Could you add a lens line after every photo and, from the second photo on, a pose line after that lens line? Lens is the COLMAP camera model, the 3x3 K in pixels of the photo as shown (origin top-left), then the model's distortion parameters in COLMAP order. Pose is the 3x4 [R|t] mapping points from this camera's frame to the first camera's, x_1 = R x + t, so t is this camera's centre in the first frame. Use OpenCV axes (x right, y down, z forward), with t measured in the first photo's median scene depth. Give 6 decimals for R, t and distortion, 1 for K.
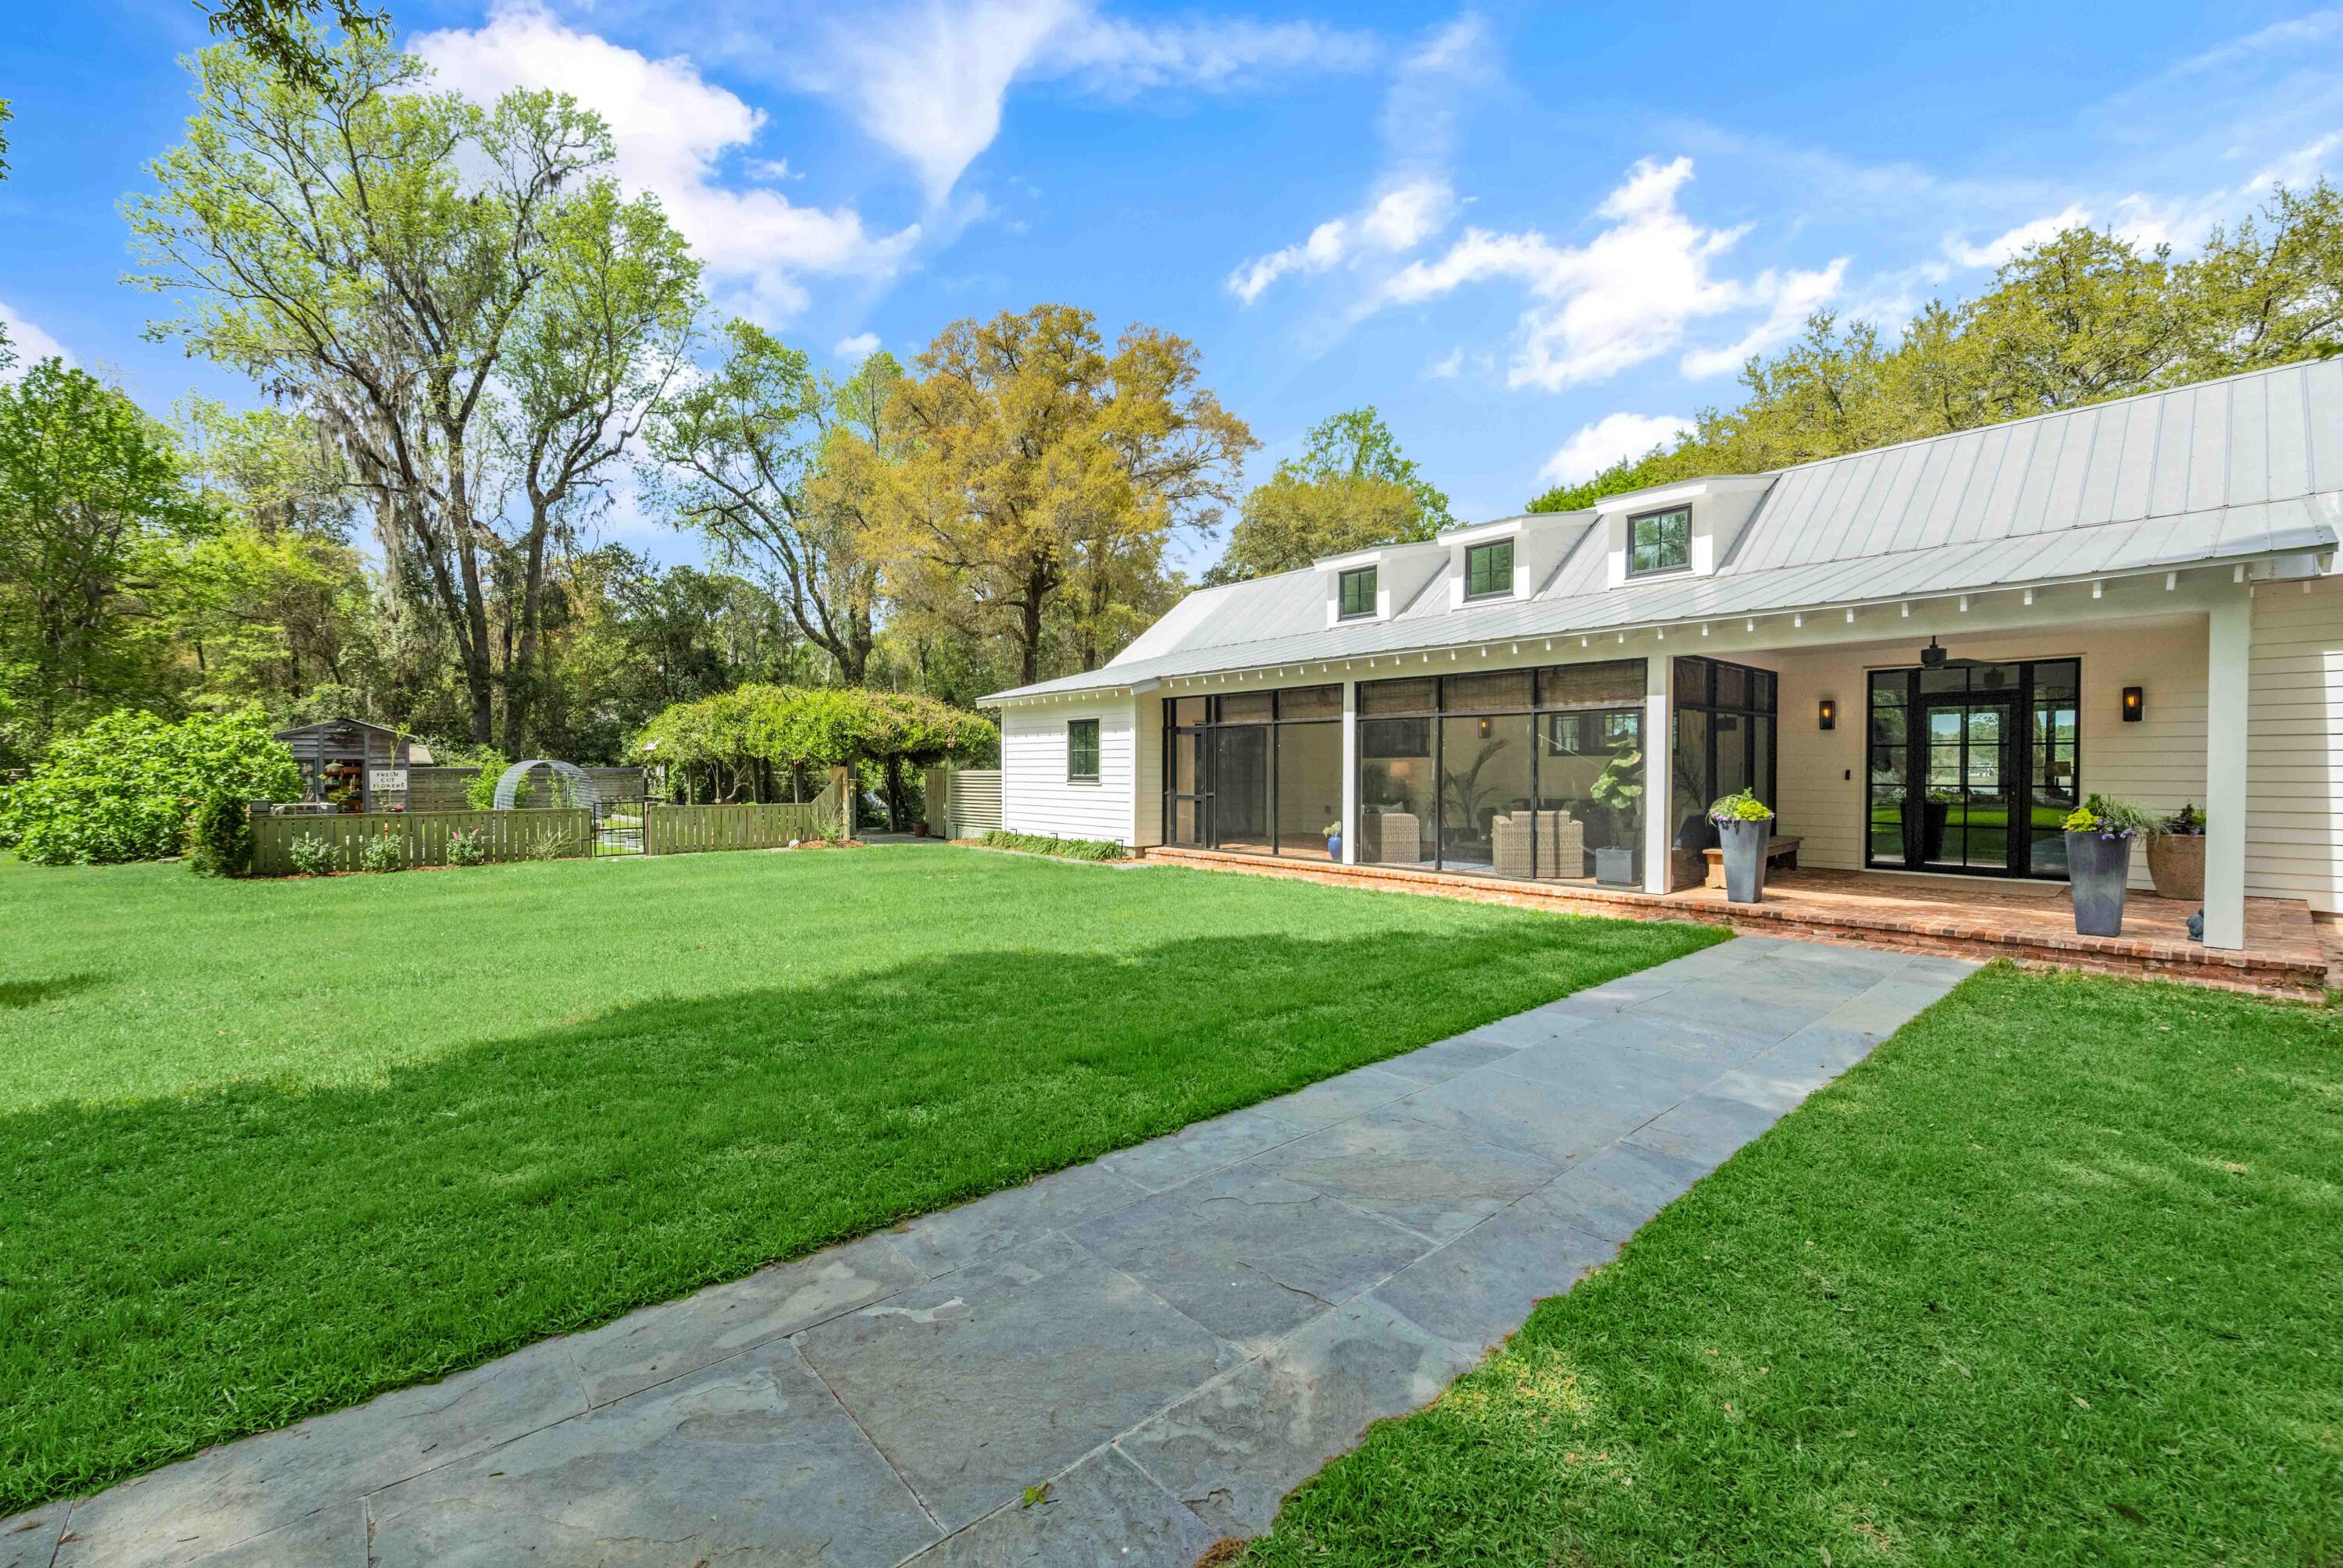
lens RADIAL K [[928.6, 0, 1163.6], [0, 928.6, 787.6], [0, 0, 1]] dist [-0.001357, -0.000021]
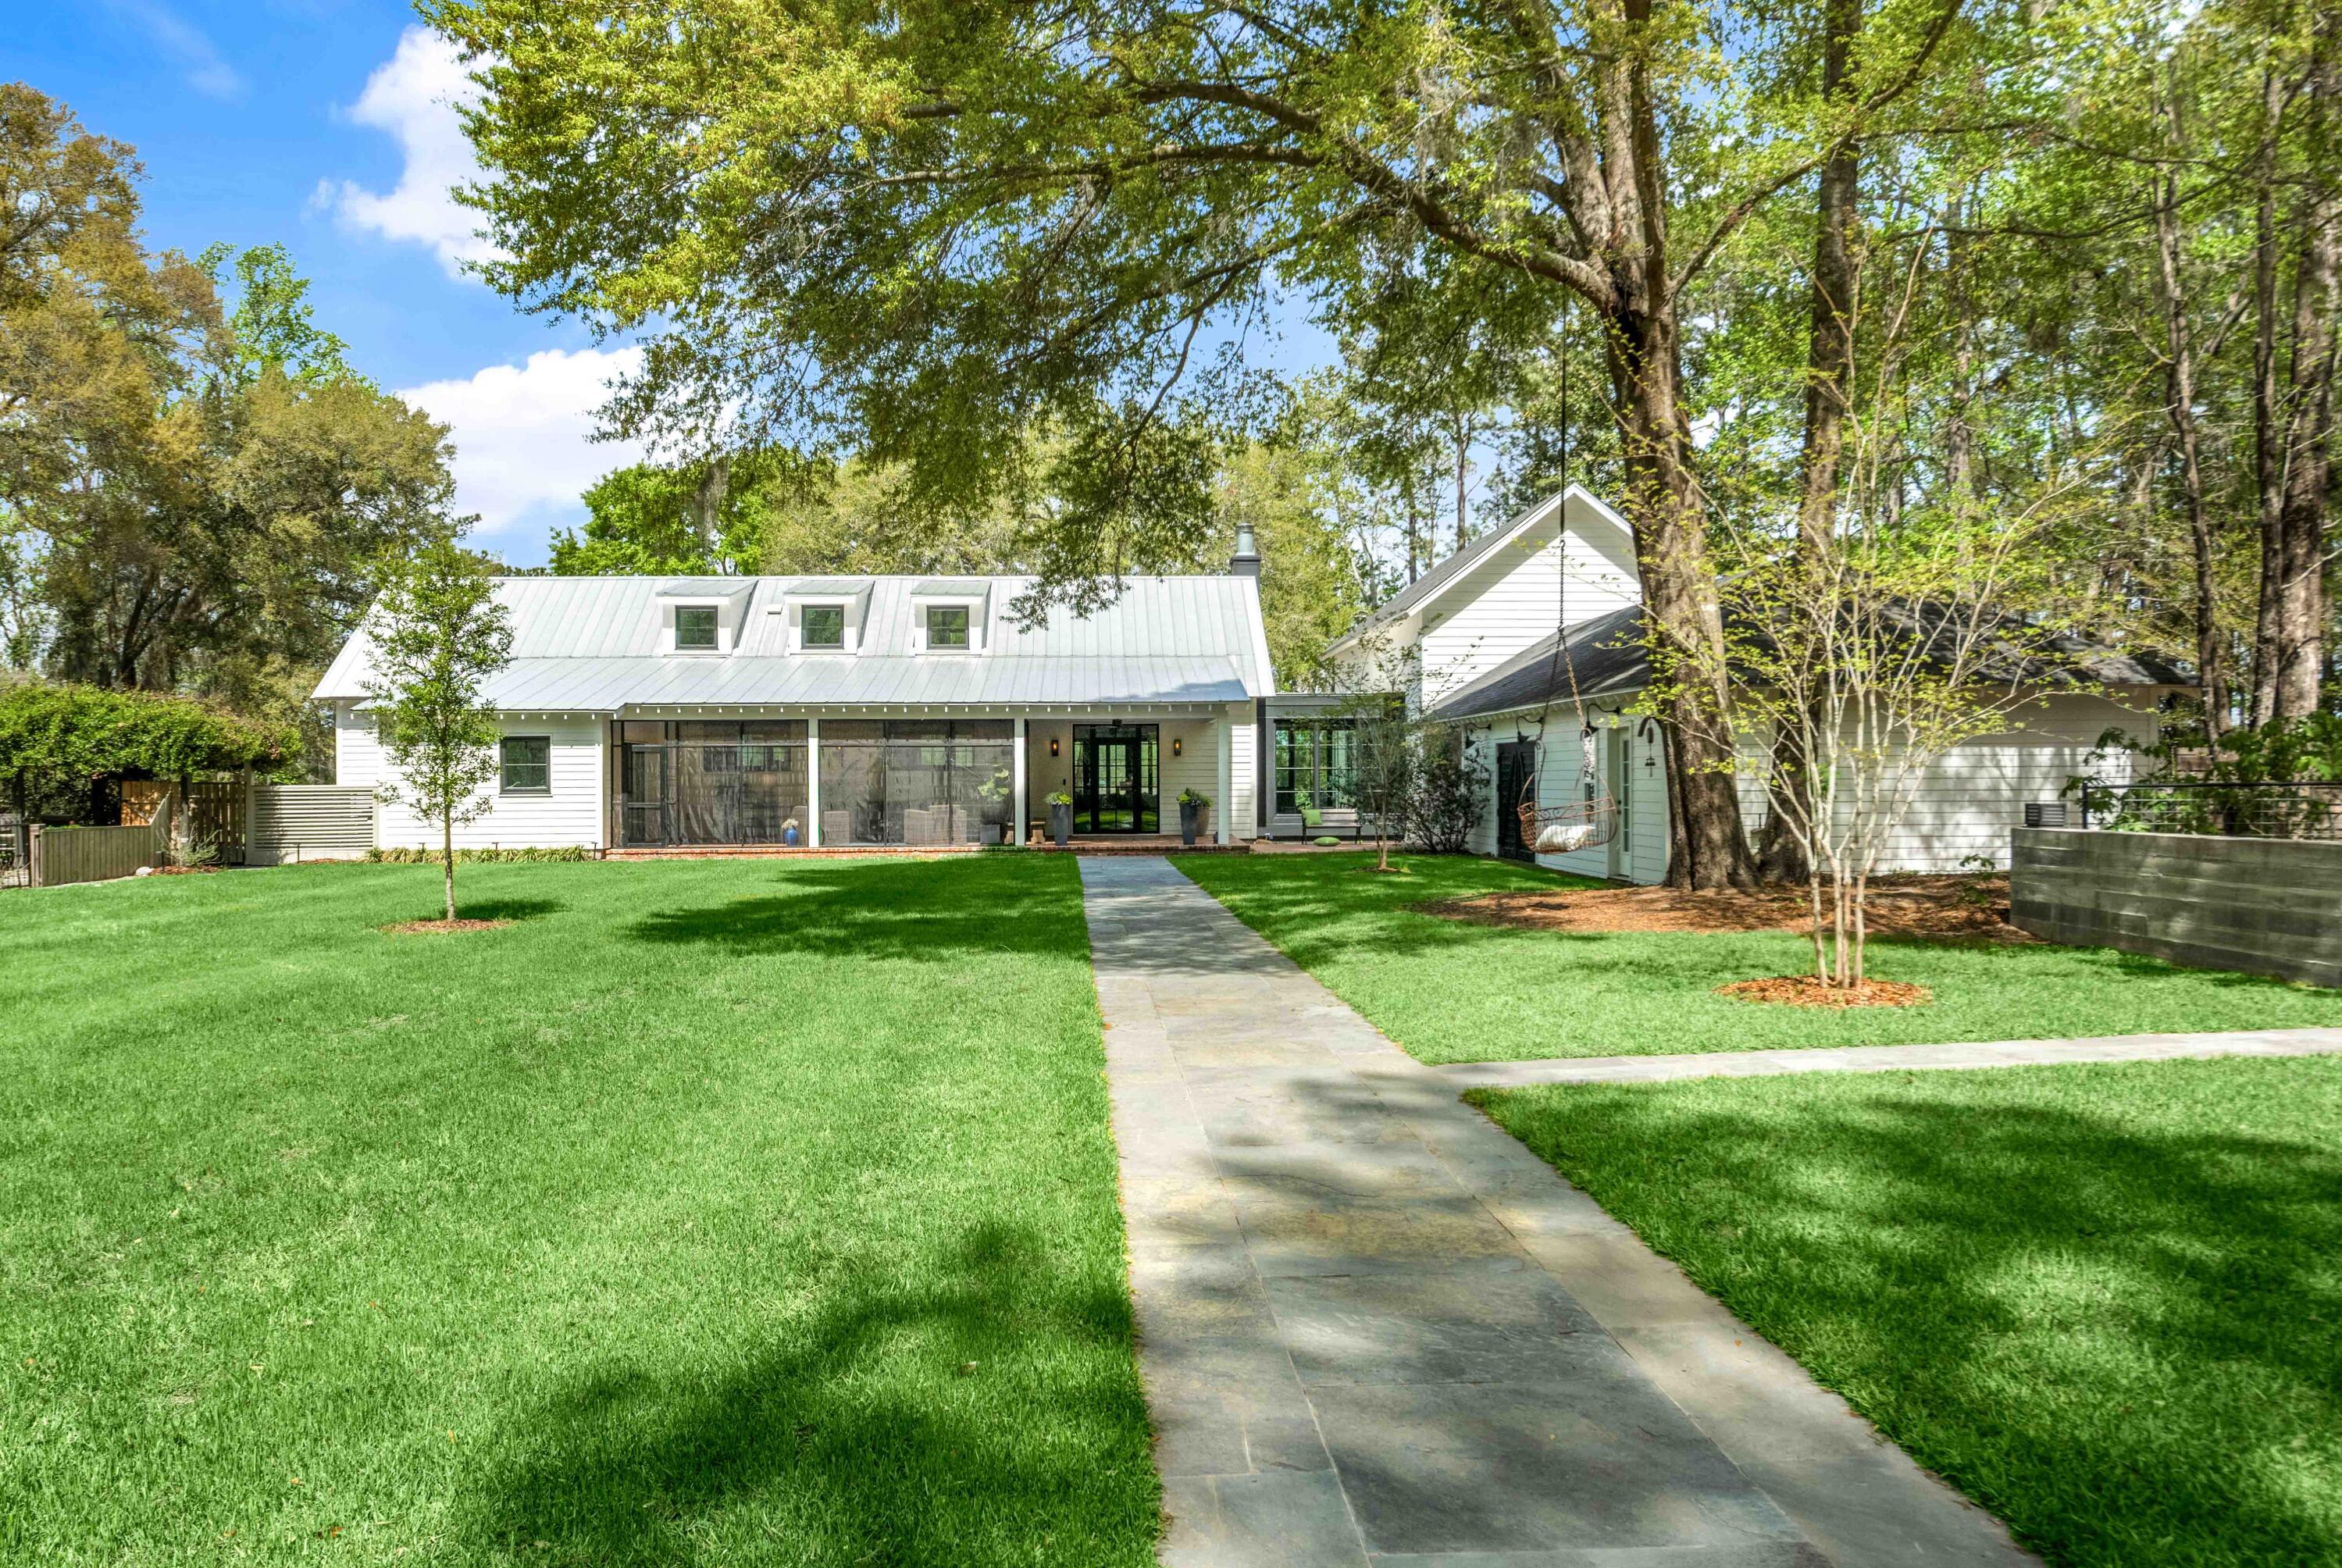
lens RADIAL K [[1664.7, 0, 1171.0], [0, 1664.7, 784.0], [0, 0, 1]] dist [-0.012727, -0.000823]
pose [[0.605053, -0.003729, 0.796176, -1.229292], [0.023575, 0.999634, -0.013234, 0.026372], [-0.795836, 0.026777, 0.604920, -0.792307]]
